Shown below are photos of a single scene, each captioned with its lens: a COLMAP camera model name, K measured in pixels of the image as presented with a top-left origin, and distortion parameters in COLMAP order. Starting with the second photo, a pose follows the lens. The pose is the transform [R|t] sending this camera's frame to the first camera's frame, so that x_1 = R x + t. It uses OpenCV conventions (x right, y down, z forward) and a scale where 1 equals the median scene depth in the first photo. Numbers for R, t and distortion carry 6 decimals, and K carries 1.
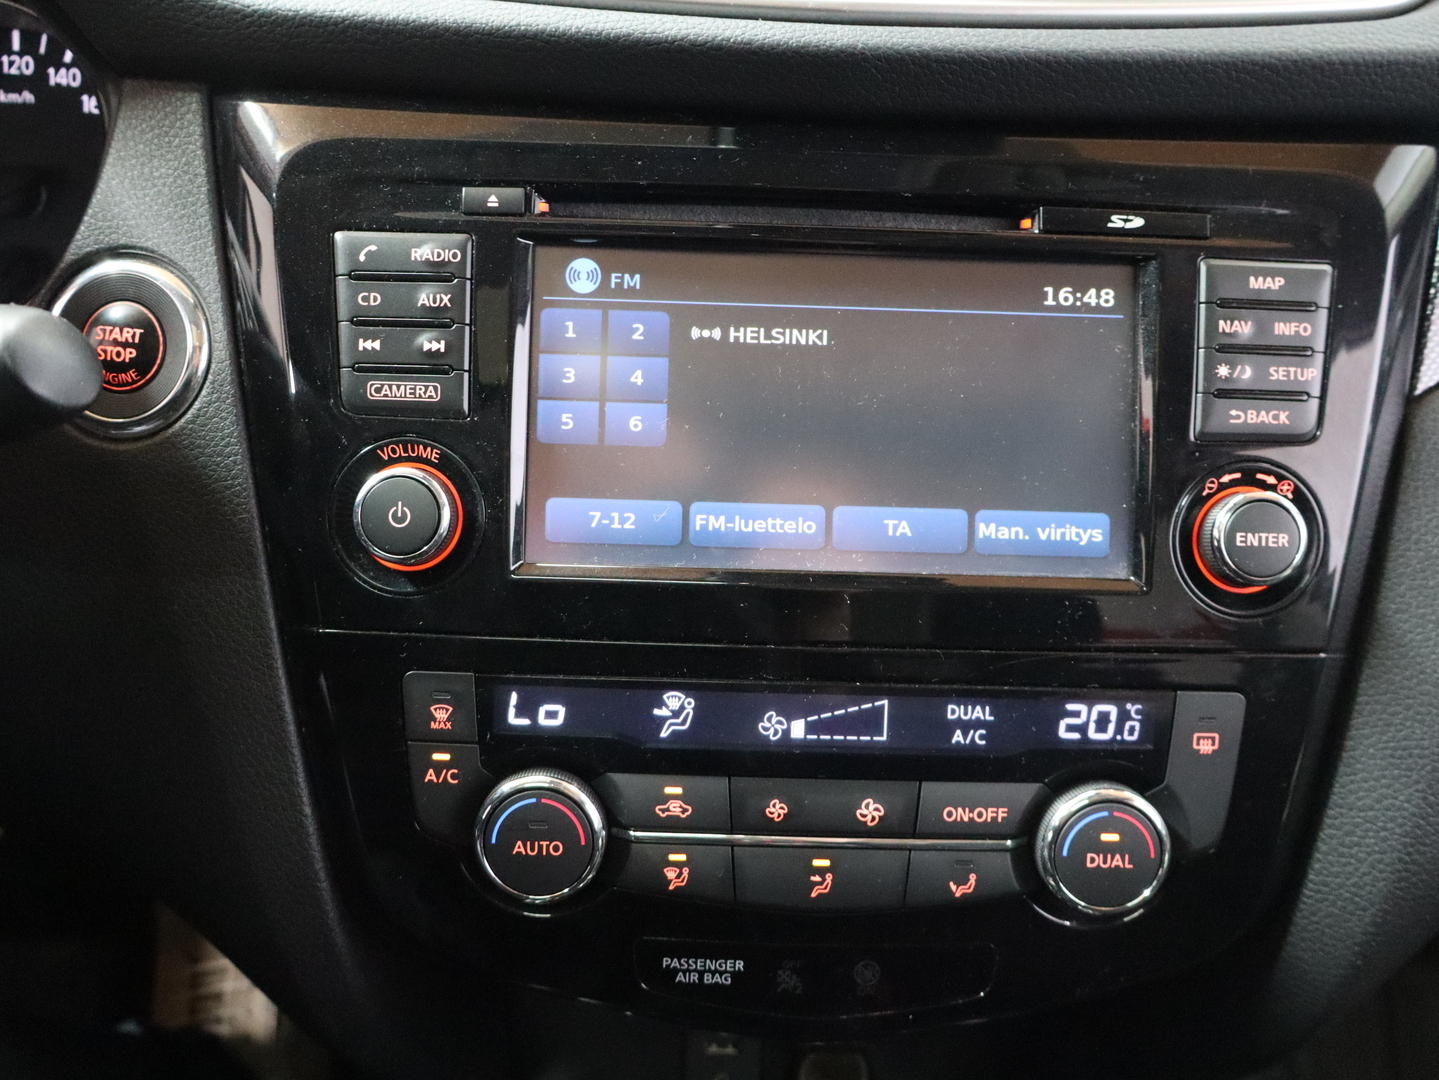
lens RADIAL K [[1306.8, 0, 712.7], [0, 1306.8, 531.6], [0, 0, 1]] dist [-0.000757, 0.000000]
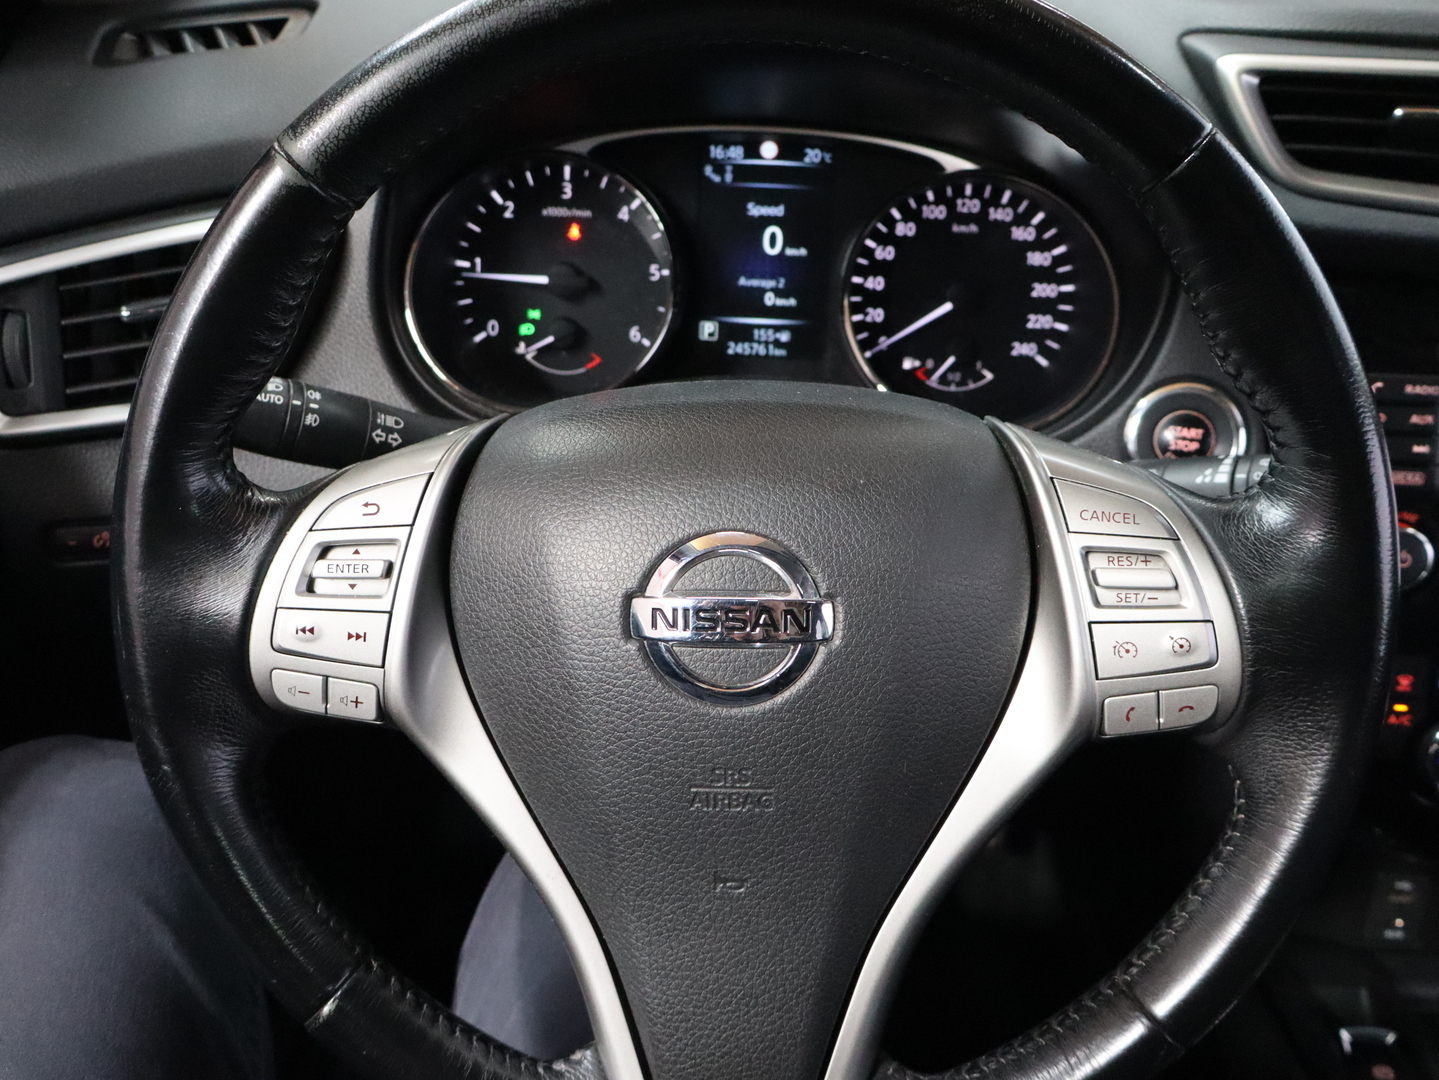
lens RADIAL K [[1306.8, 0, 709.1], [0, 1306.8, 530.0], [0, 0, 1]] dist [-0.000757, 0.000000]
pose [[0.999639, 0.014210, -0.022799, -1.011478], [-0.012068, 0.995736, 0.091453, -0.175634], [0.024001, -0.091145, 0.995548, -0.575554]]
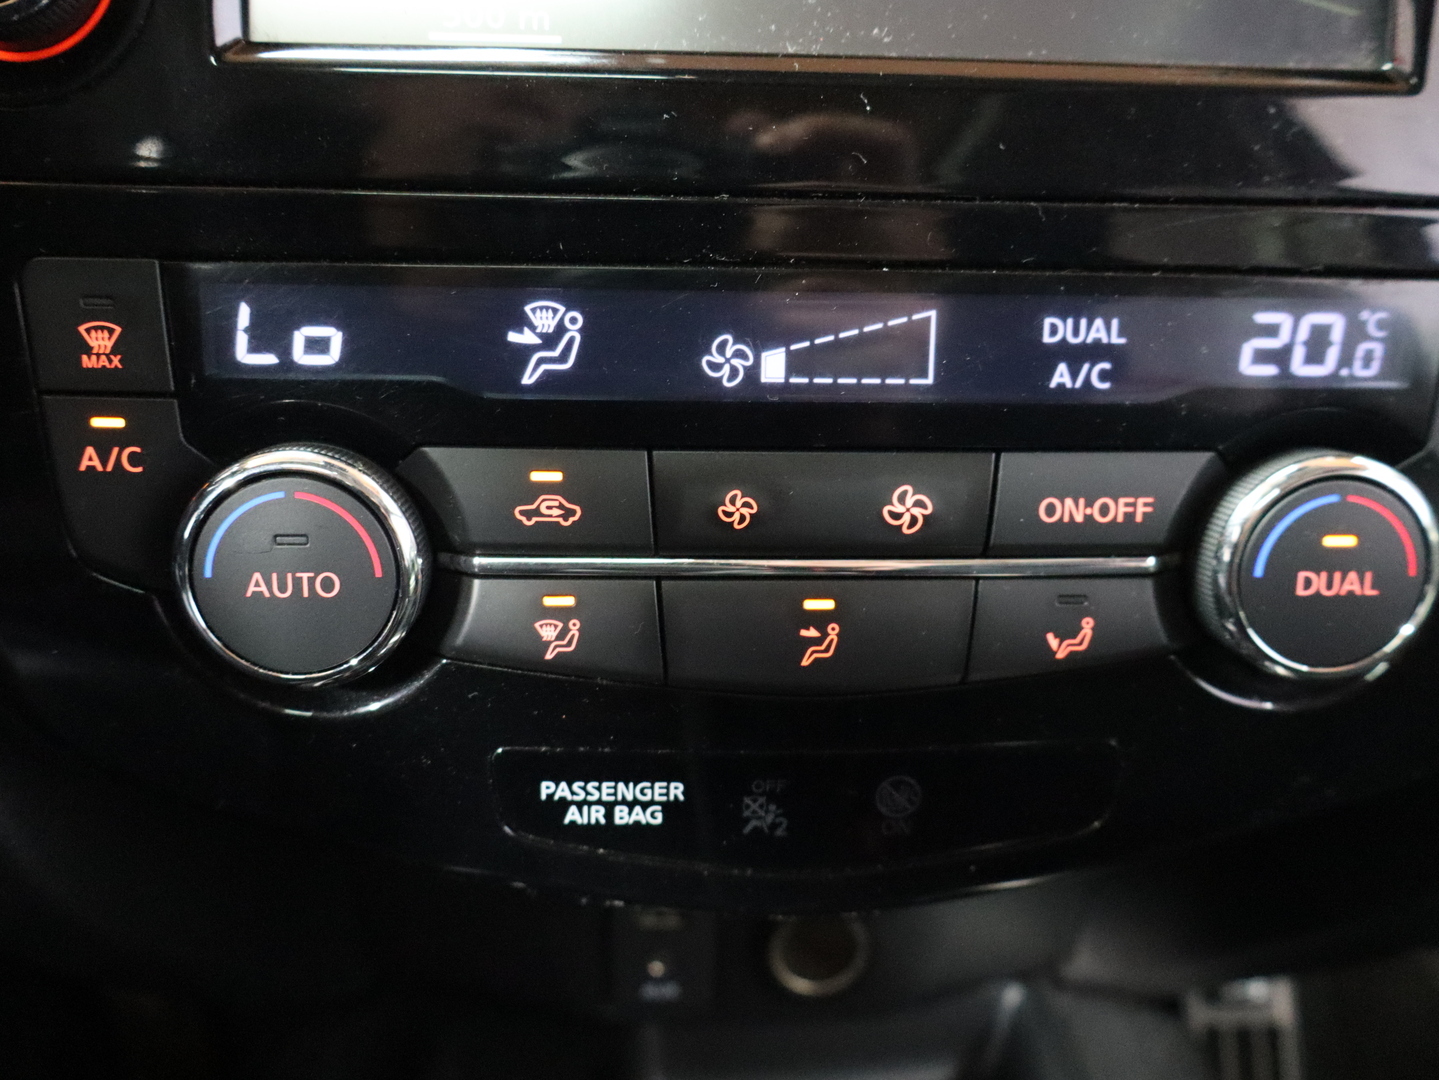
lens RADIAL K [[1306.8, 0, 715.3], [0, 1306.8, 529.2], [0, 0, 1]] dist [-0.000757, 0.000000]
pose [[0.998815, -0.021386, 0.043723, 0.015307], [0.017215, 0.995458, 0.093635, 0.168076], [-0.045527, -0.092771, 0.994646, 0.450466]]
